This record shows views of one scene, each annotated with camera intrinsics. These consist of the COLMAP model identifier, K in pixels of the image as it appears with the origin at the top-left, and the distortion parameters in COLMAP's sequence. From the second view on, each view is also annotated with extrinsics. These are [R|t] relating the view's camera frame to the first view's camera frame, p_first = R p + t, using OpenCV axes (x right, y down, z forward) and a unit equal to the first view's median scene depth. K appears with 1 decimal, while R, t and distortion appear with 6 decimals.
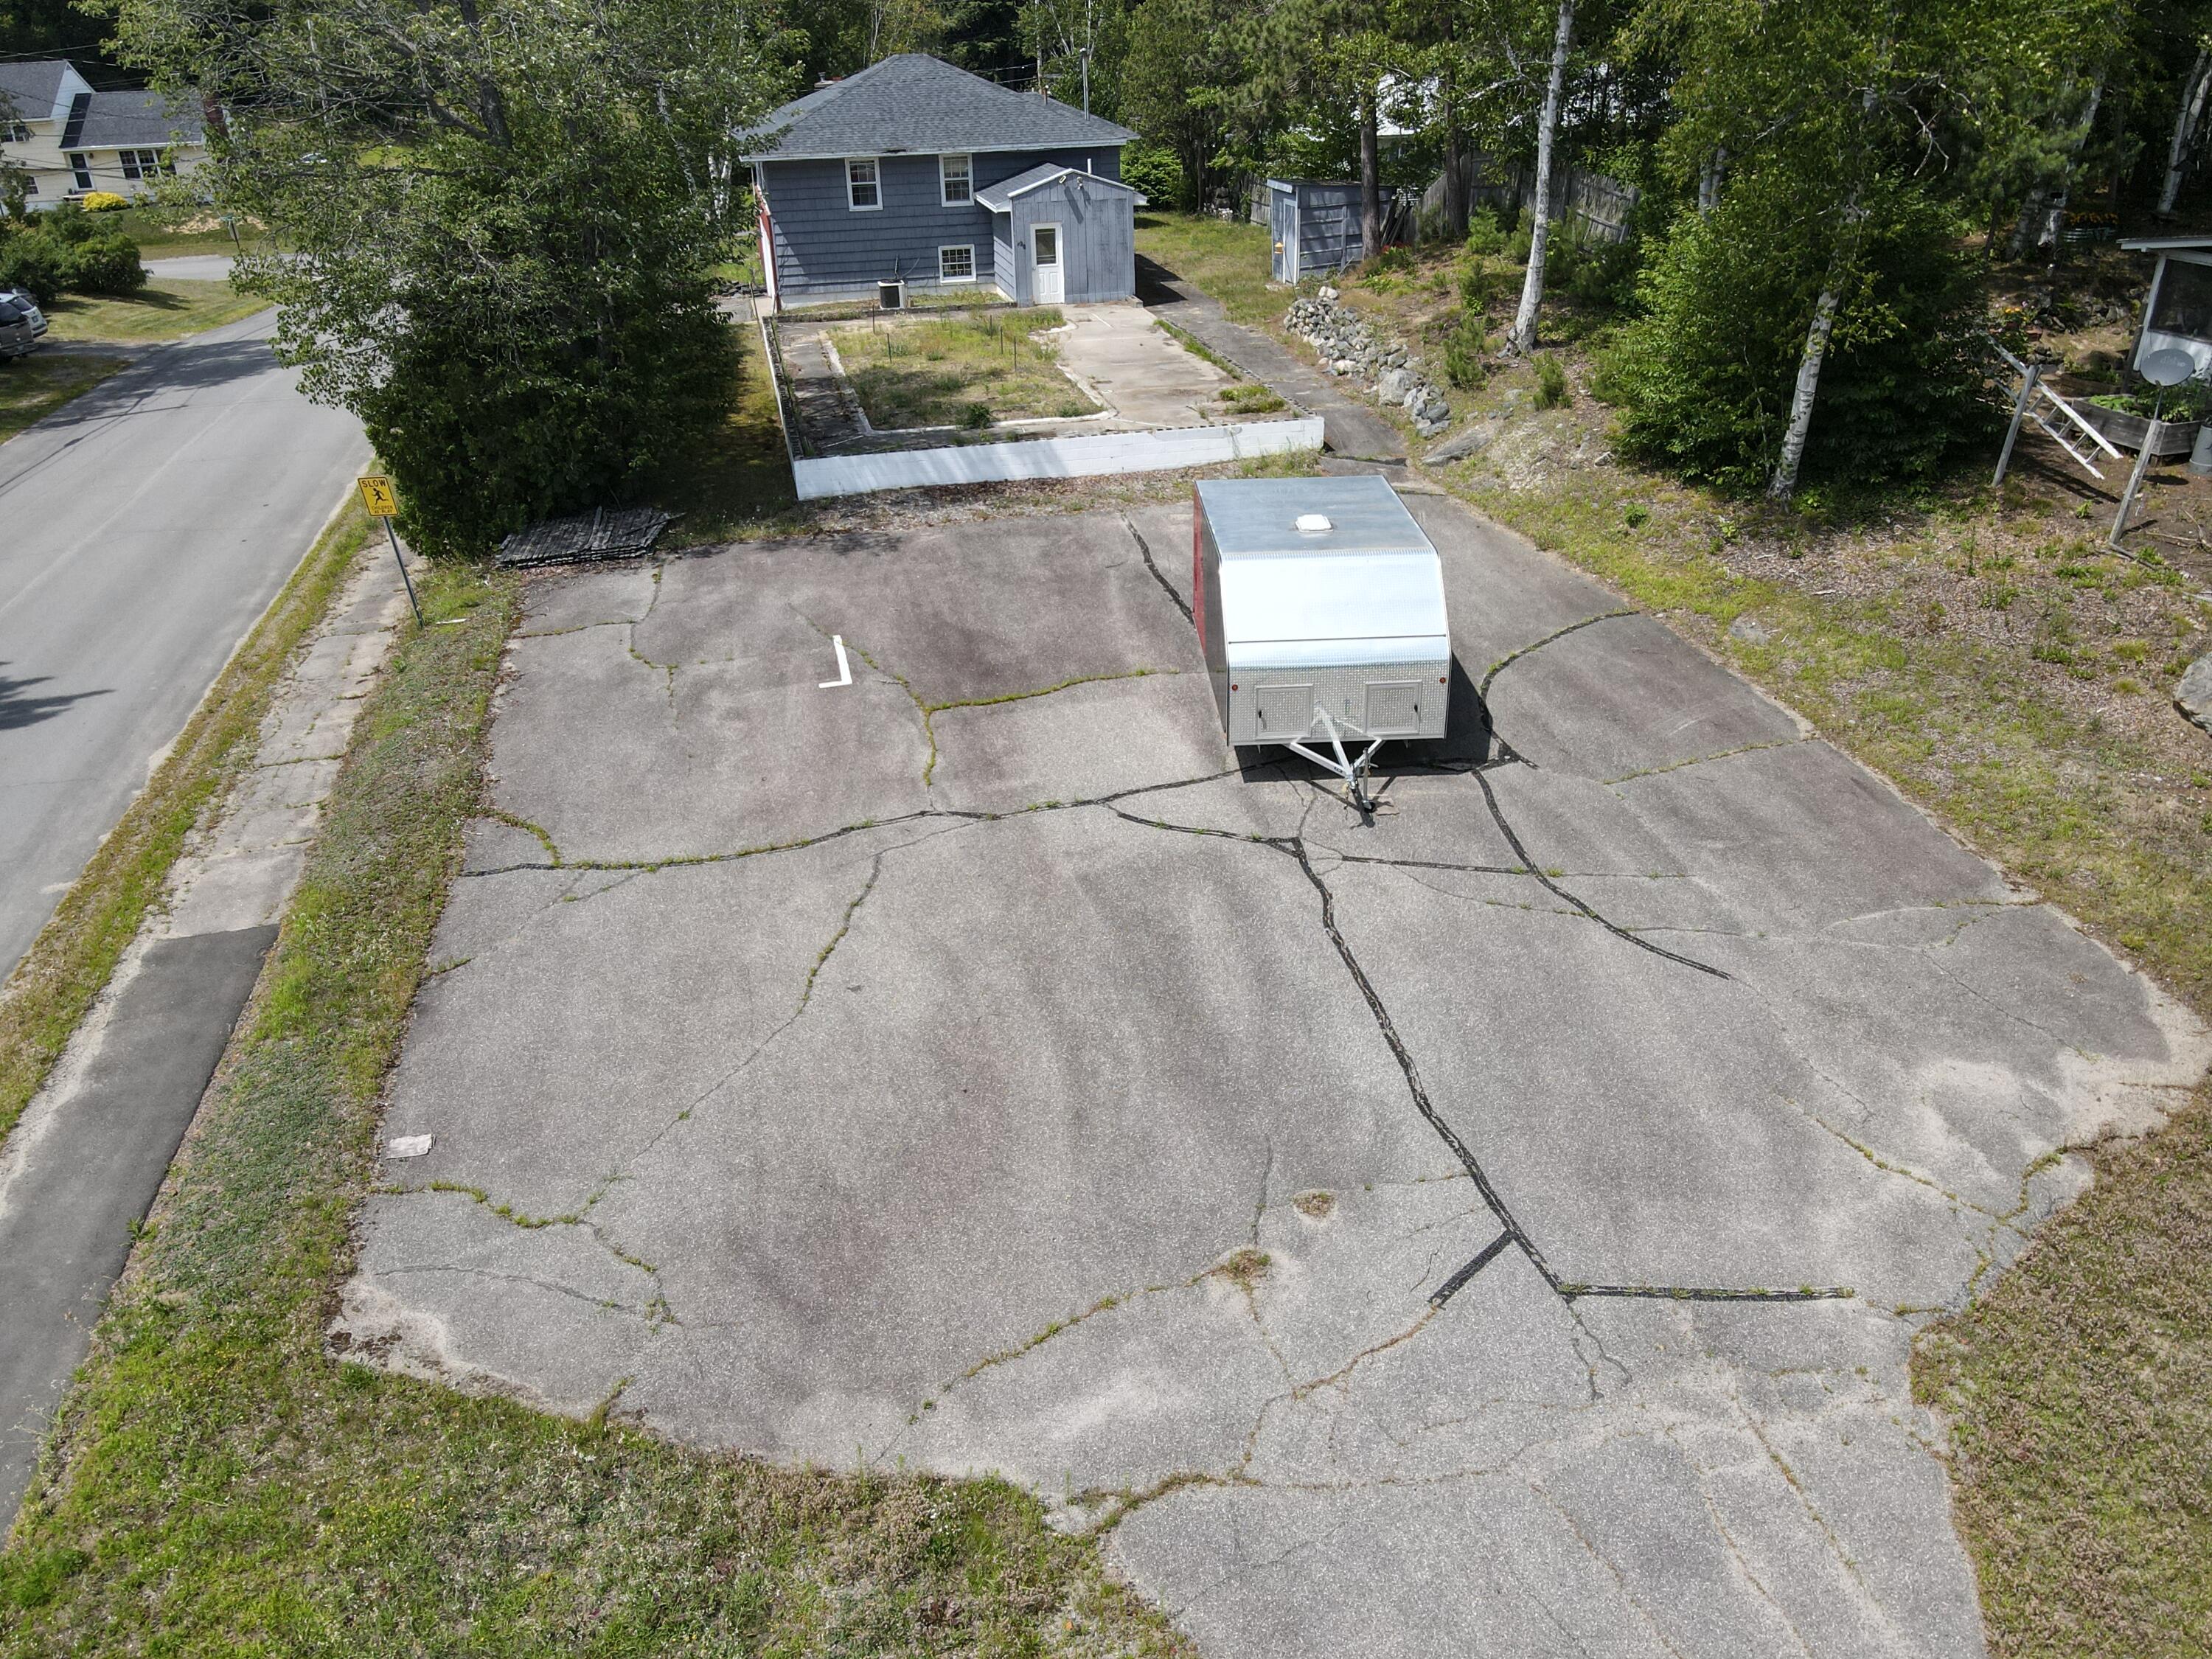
lens RADIAL K [[1626.3, 0, 1105.5], [0, 1626.3, 817.4], [0, 0, 1]] dist [-0.011429, 0.049646]
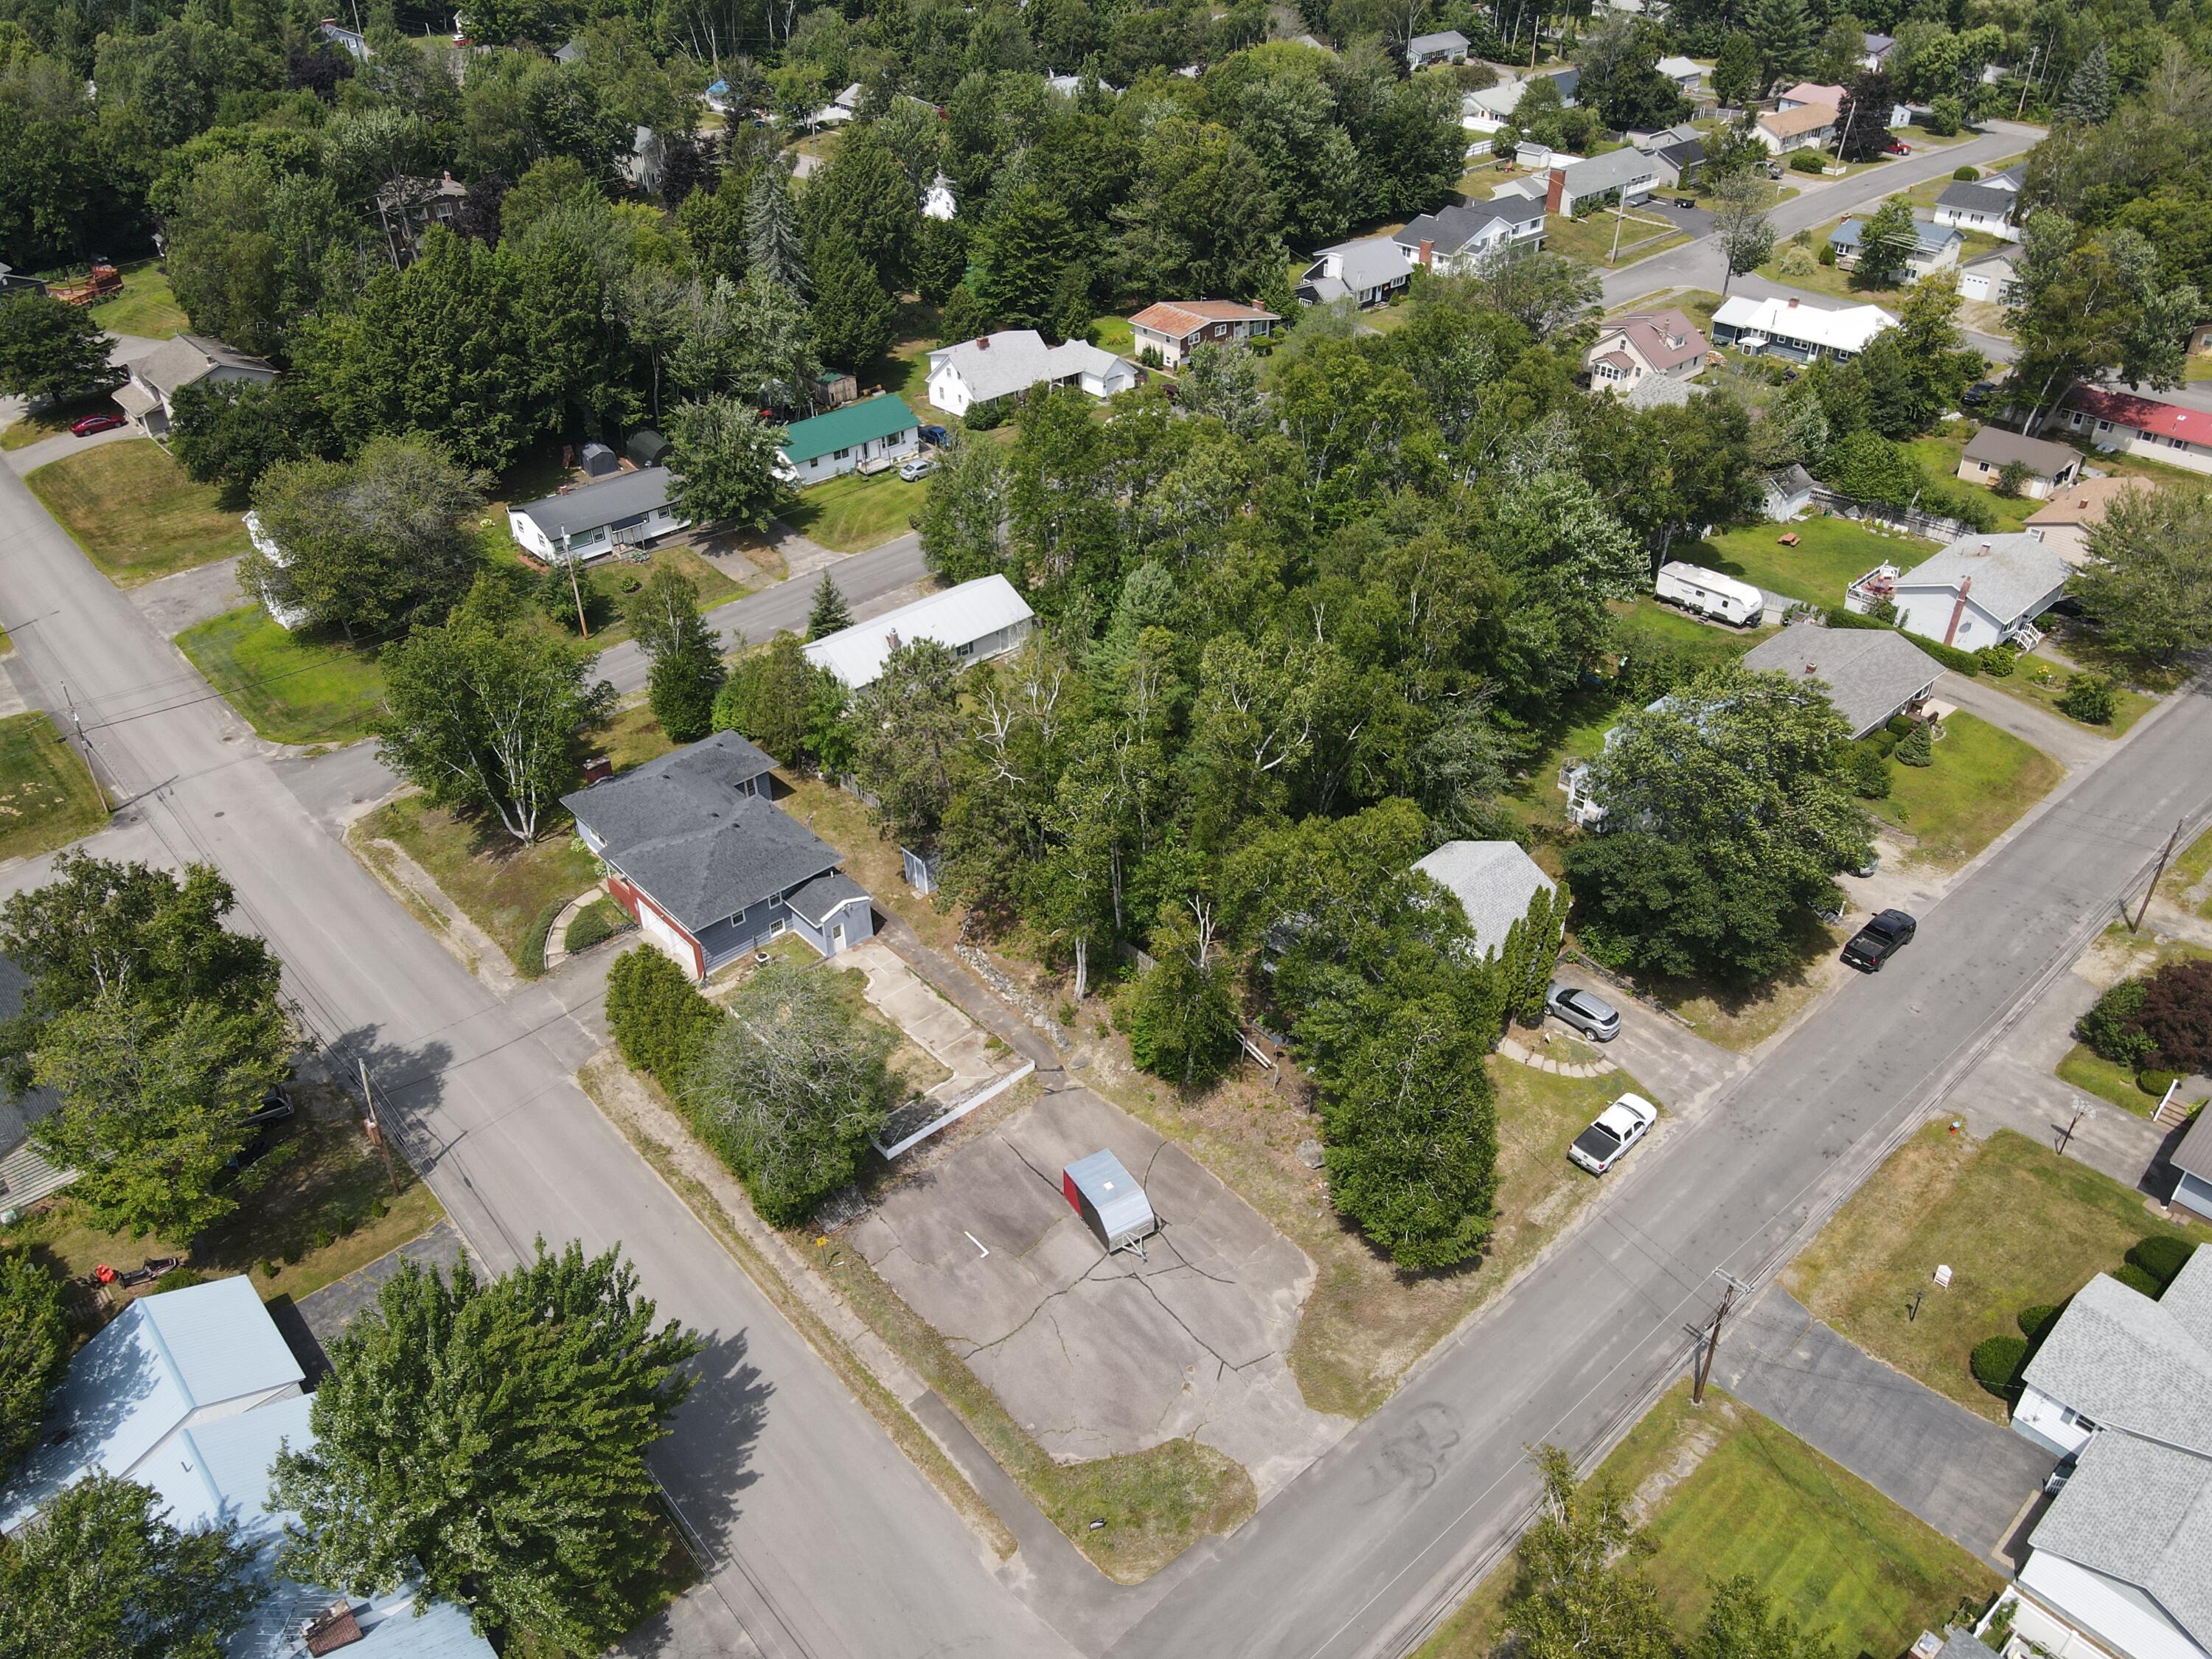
lens RADIAL K [[1626.3, 0, 1105.5], [0, 1626.3, 817.4], [0, 0, 1]] dist [-0.011429, 0.049646]
pose [[0.872107, -0.263681, 0.412191, -1.062870], [0.211336, 0.962740, 0.168728, -1.429758], [-0.441323, -0.060038, 0.895338, -2.071904]]
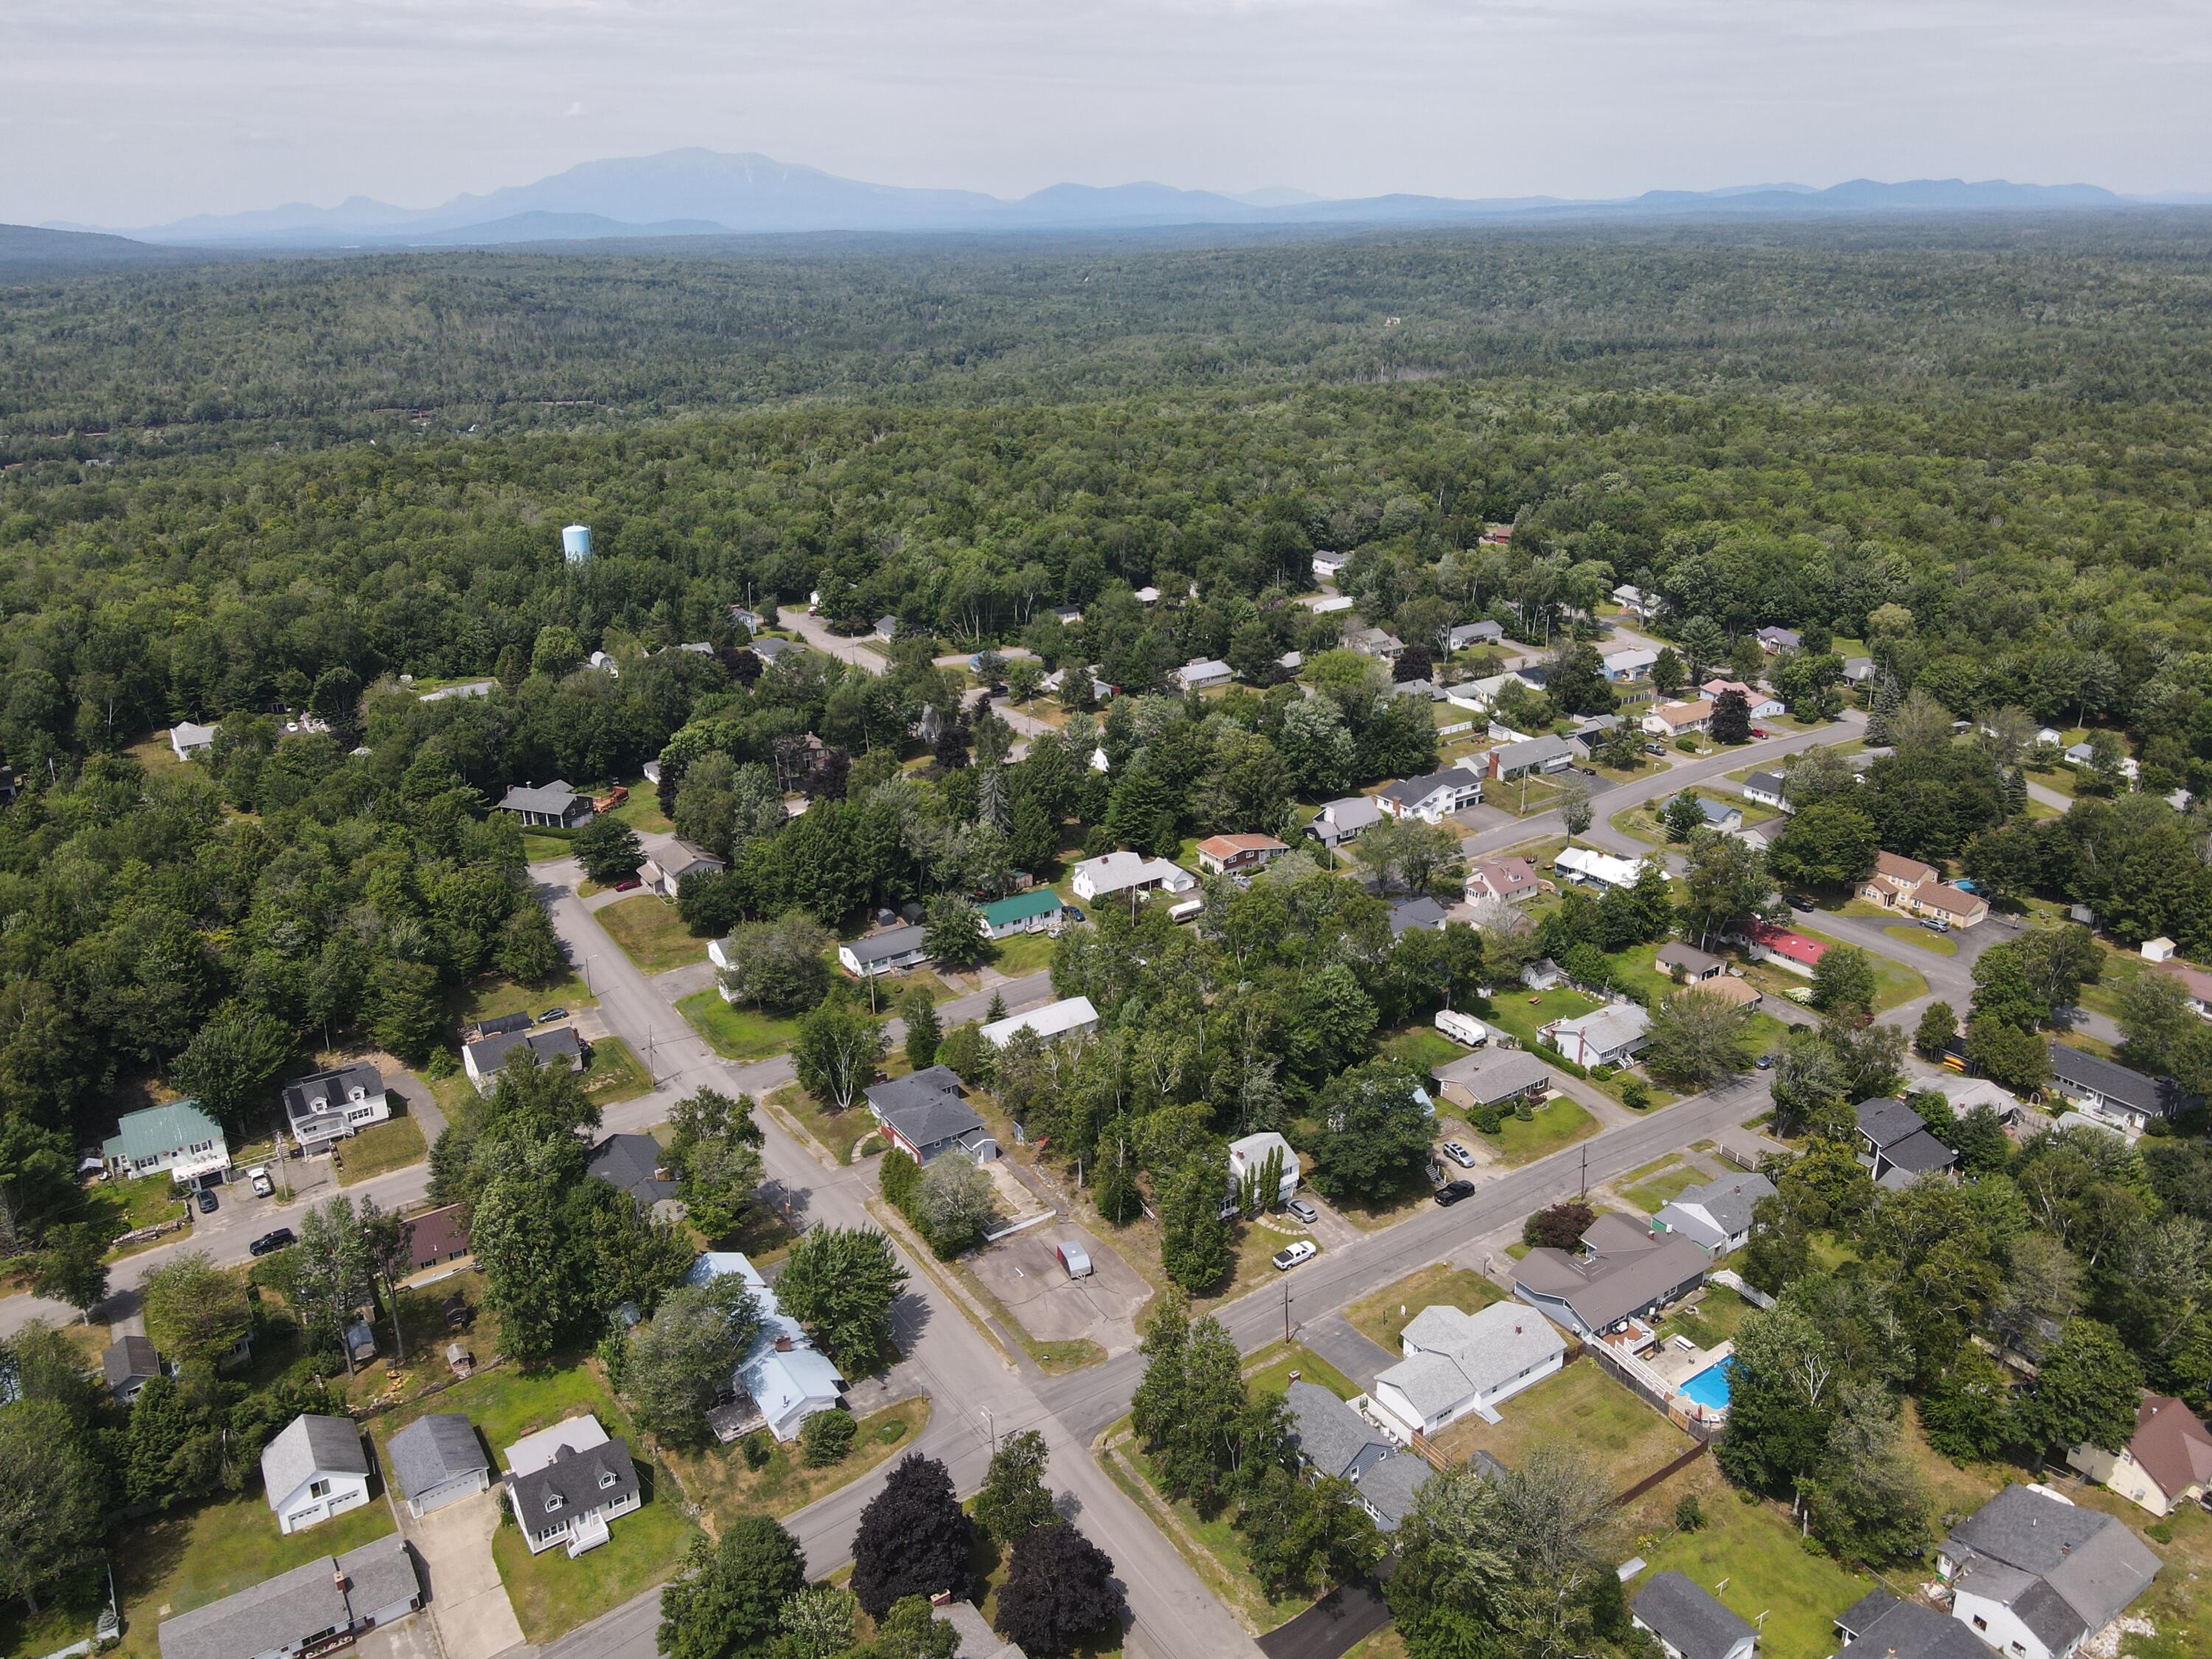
lens RADIAL K [[1626.3, 0, 1105.5], [0, 1626.3, 817.4], [0, 0, 1]] dist [-0.011429, 0.049646]
pose [[0.933661, -0.118113, 0.338122, -2.242577], [0.157904, 0.983103, -0.092605, -1.511445], [-0.321471, 0.139852, 0.936535, -7.149842]]
